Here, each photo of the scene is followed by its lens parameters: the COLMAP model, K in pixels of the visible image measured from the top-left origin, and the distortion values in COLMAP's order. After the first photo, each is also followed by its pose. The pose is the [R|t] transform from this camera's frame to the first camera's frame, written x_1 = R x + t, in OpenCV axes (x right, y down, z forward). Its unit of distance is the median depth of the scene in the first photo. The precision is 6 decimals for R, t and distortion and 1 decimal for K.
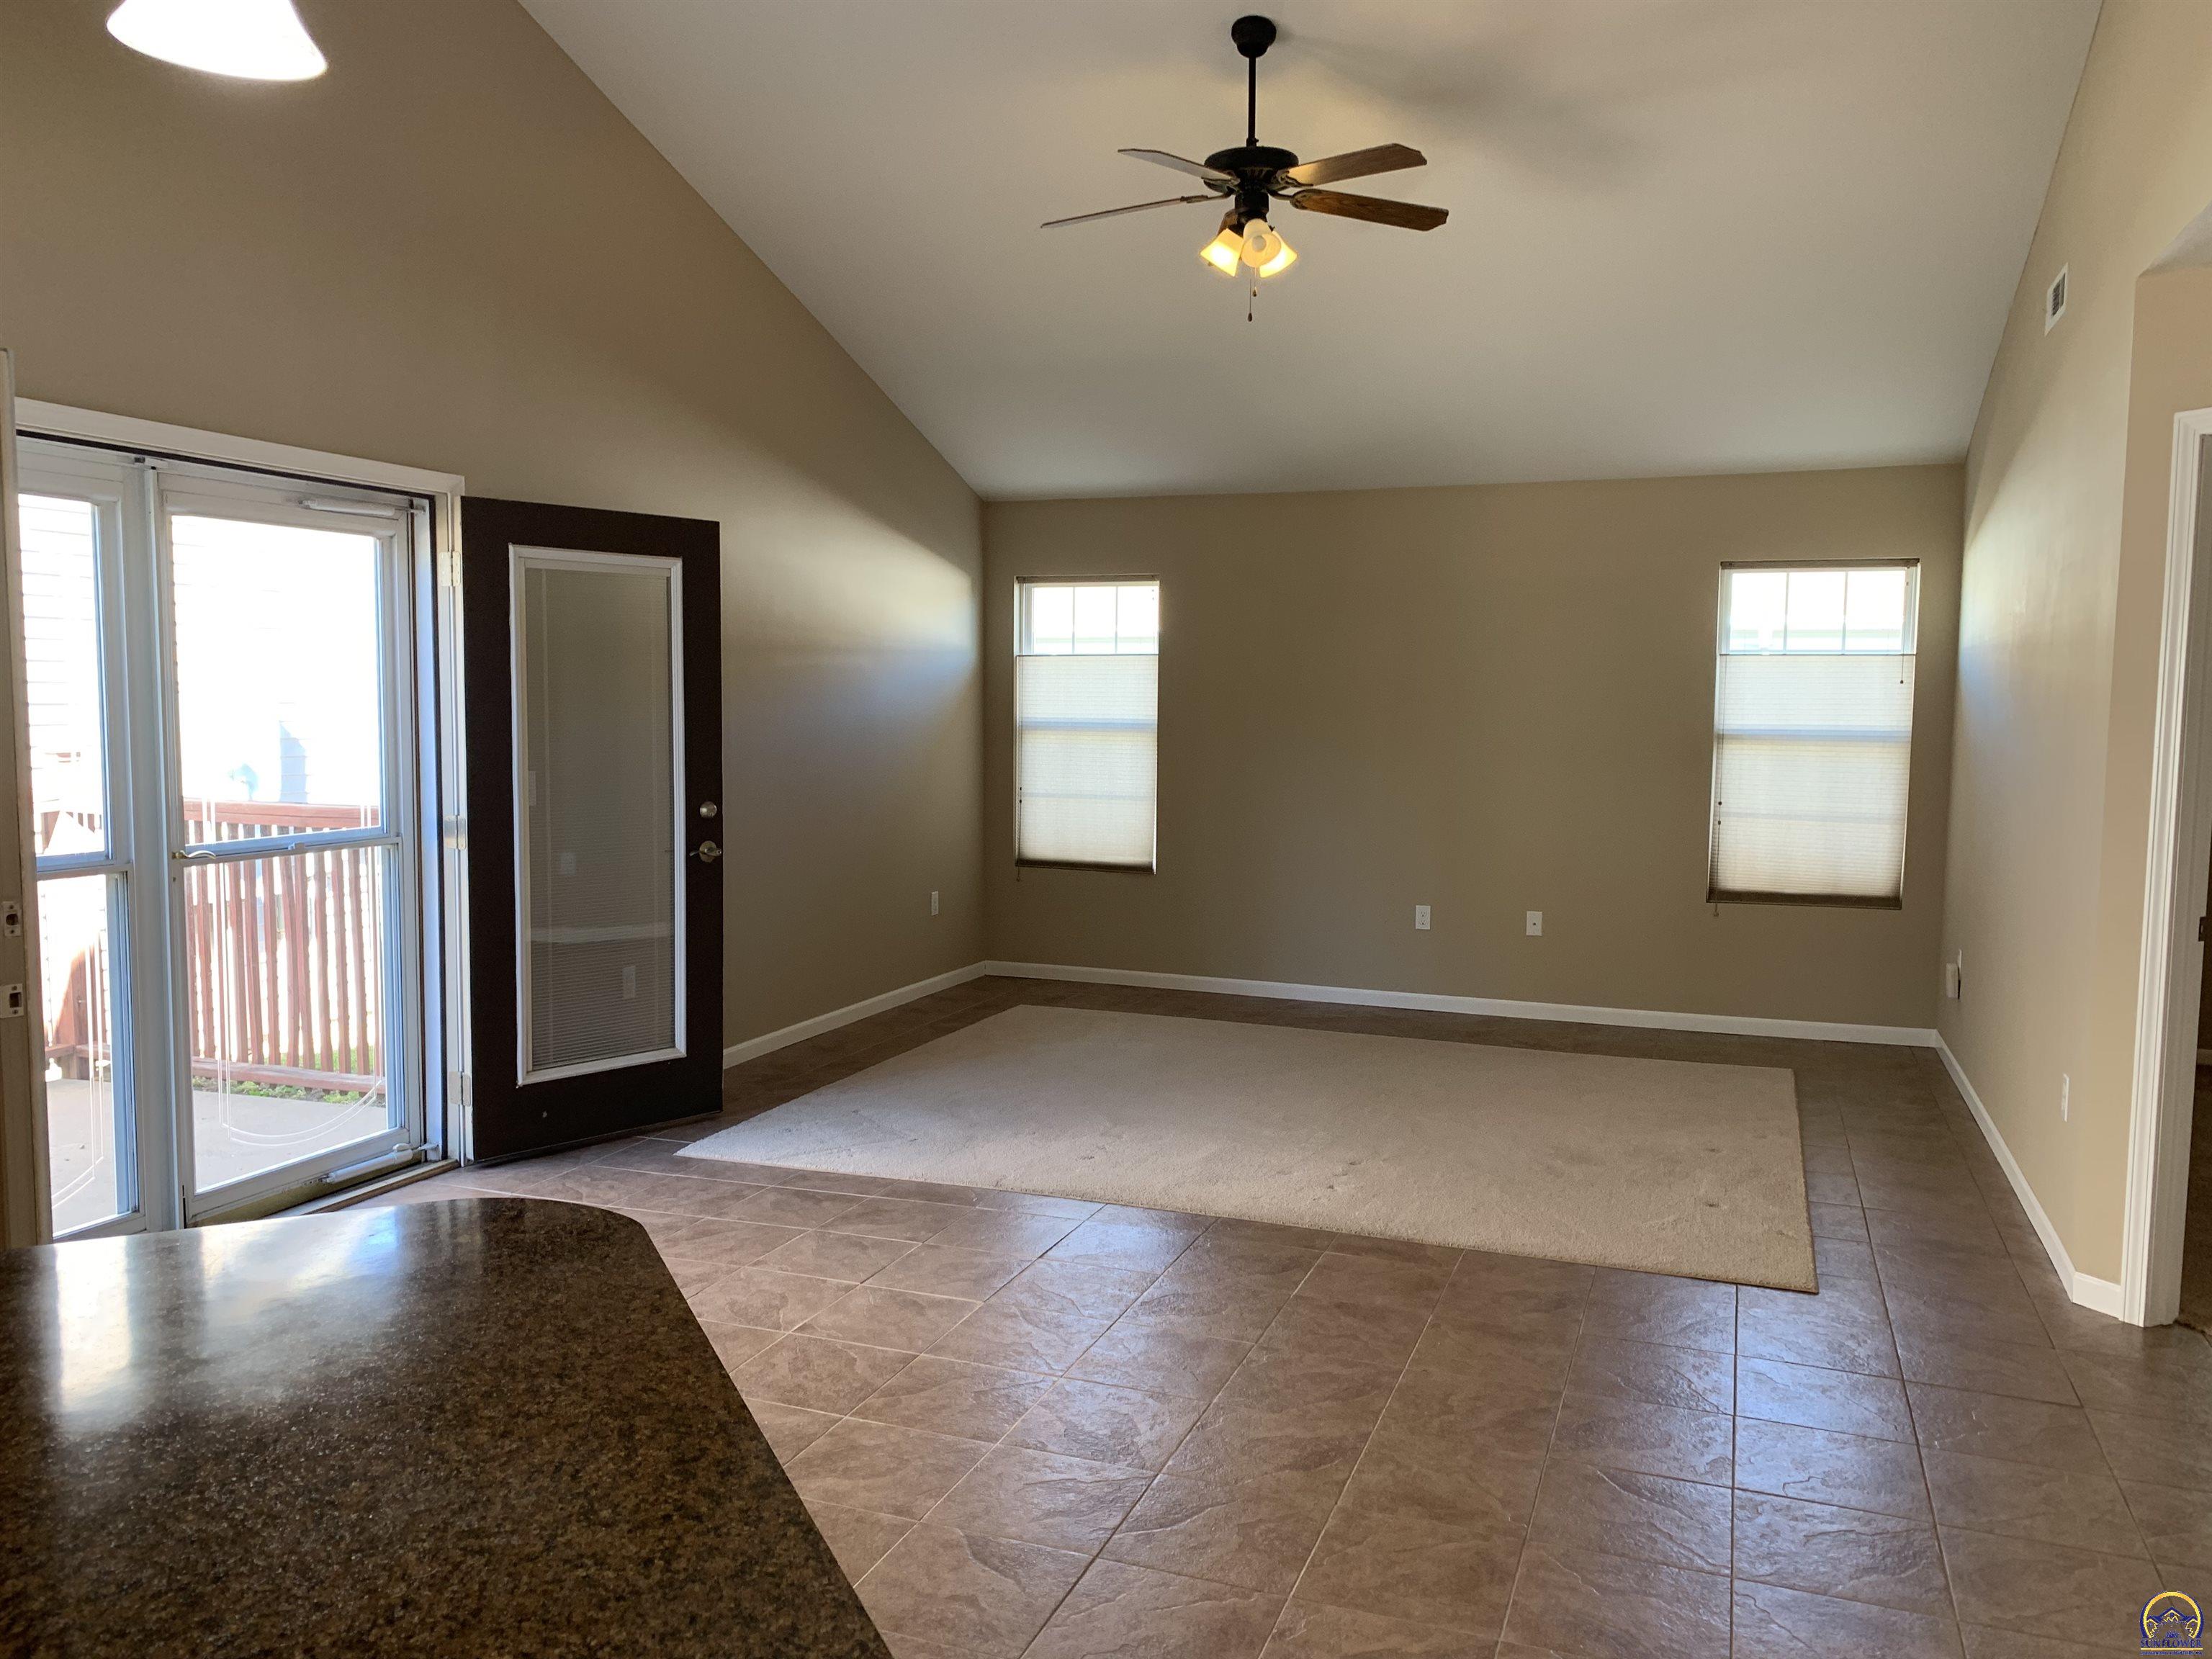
lens RADIAL K [[1699.7, 0, 1084.7], [0, 1699.7, 834.6], [0, 0, 1]] dist [0.056580, -0.056167]
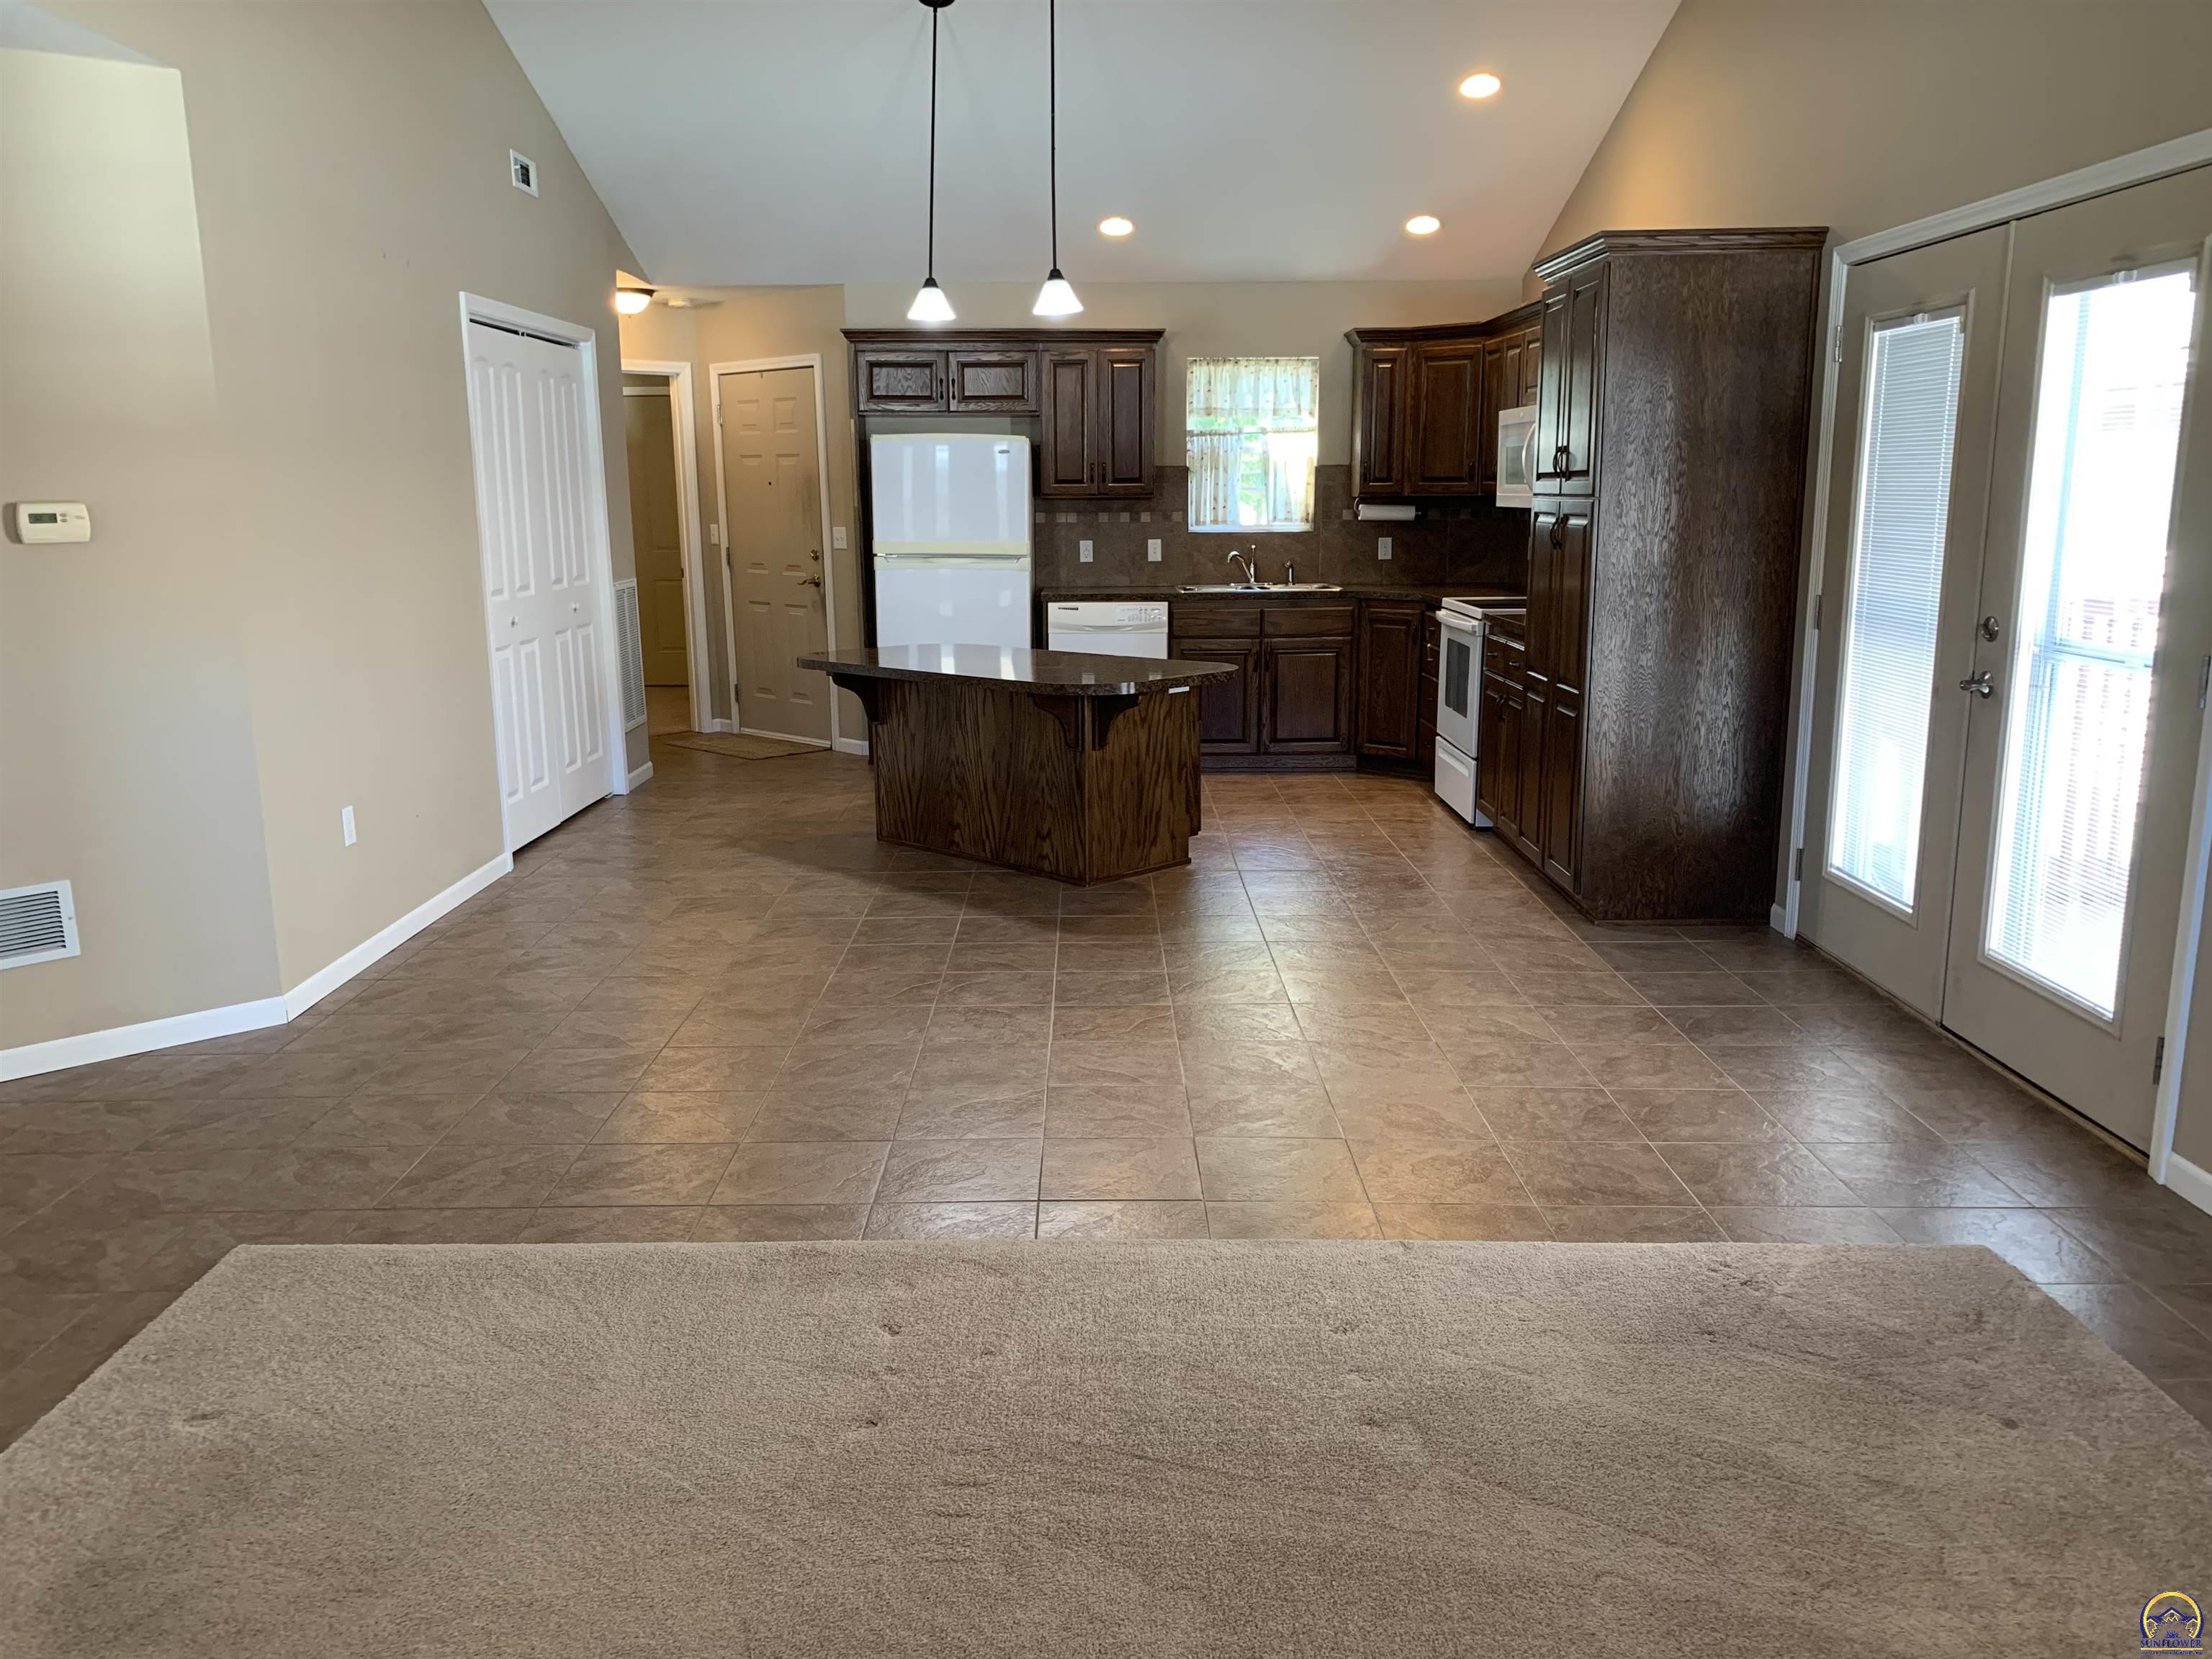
lens RADIAL K [[1699.7, 0, 1089.0], [0, 1699.7, 817.9], [0, 0, 1]] dist [0.056580, -0.056167]
pose [[-0.933511, 0.066214, -0.352381, 0.192665], [-0.031198, 0.964072, 0.263802, -0.081277], [0.357188, 0.257256, -0.897907, 1.047725]]
